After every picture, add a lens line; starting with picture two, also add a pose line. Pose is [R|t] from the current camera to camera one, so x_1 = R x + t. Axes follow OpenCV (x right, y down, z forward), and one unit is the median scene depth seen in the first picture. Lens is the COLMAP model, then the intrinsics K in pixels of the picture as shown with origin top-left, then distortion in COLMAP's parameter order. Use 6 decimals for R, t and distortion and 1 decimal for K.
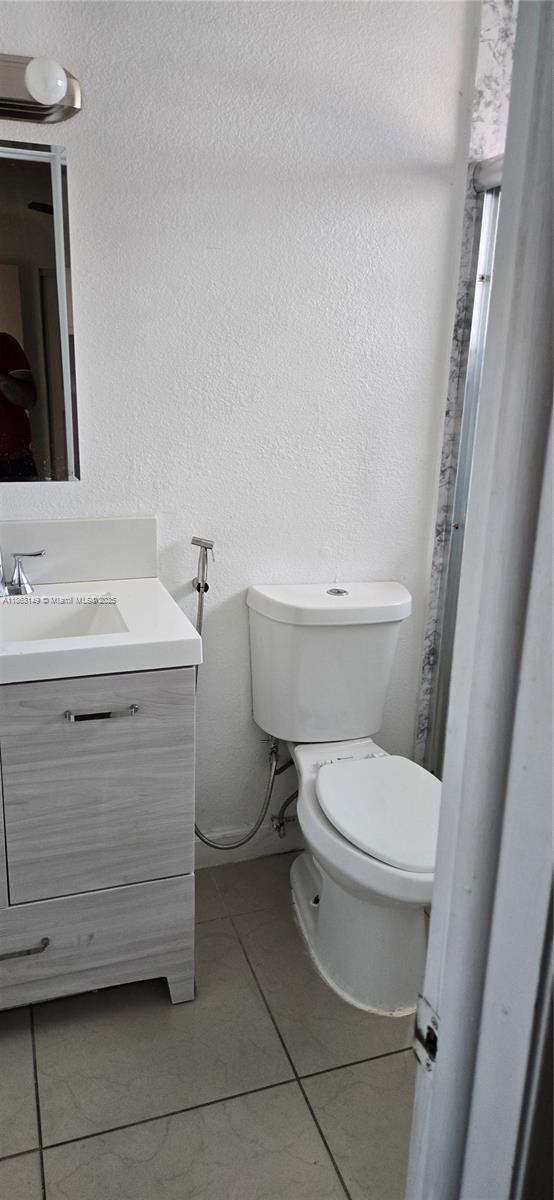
lens RADIAL K [[808.4, 0, 270.3], [0, 808.4, 577.8], [0, 0, 1]] dist [0.073564, -0.061993]
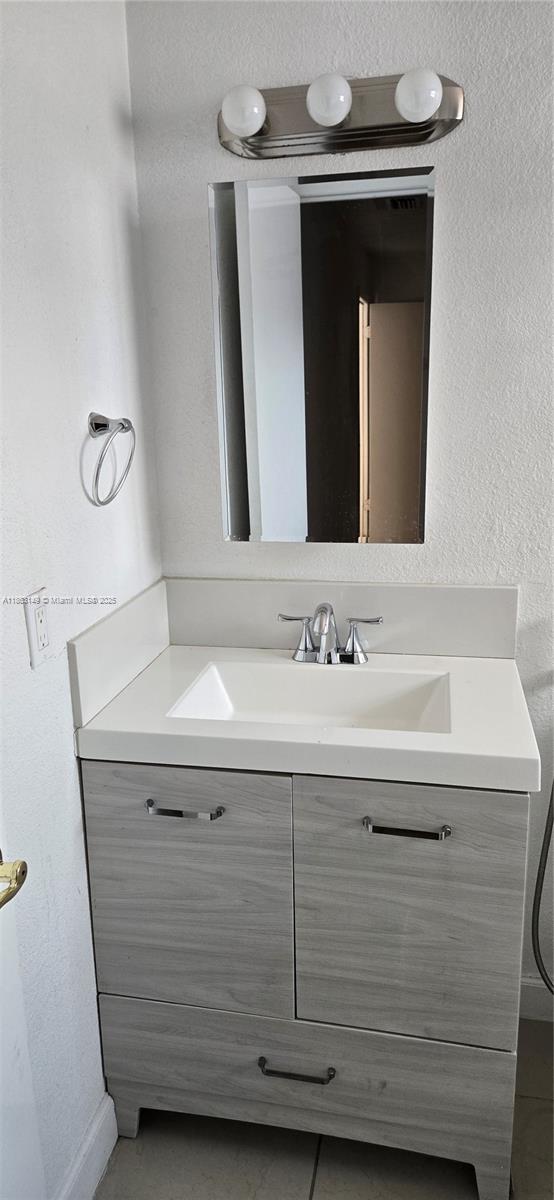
lens RADIAL K [[808.4, 0, 270.3], [0, 808.4, 577.8], [0, 0, 1]] dist [0.073564, -0.061993]
pose [[0.861152, 0.073583, -0.502994, 0.070617], [-0.089287, 0.995980, -0.007162, -0.067471], [0.500445, 0.051078, 0.864260, 0.182891]]
